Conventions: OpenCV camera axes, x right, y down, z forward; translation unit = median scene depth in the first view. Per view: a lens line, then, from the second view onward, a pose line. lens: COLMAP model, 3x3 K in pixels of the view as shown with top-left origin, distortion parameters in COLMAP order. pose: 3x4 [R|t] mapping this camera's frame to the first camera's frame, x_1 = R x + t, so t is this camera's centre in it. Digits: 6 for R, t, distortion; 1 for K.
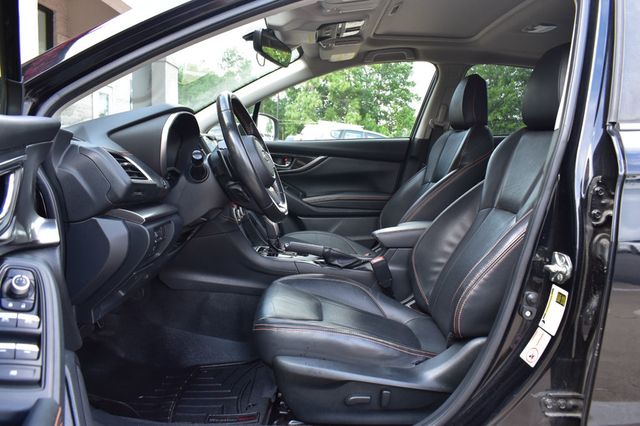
lens RADIAL K [[498.1, 0, 320.3], [0, 498.1, 211.5], [0, 0, 1]] dist [-0.097613, 0.012103]
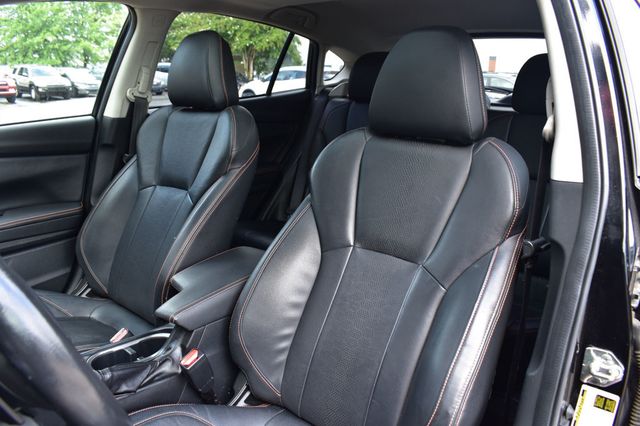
lens RADIAL K [[498.1, 0, 319.0], [0, 498.1, 215.2], [0, 0, 1]] dist [-0.097613, 0.012103]
pose [[0.656507, -0.207826, 0.725126, -0.127984], [0.084165, 0.975476, 0.203378, -0.129349], [-0.749610, -0.072489, 0.657898, 0.340944]]
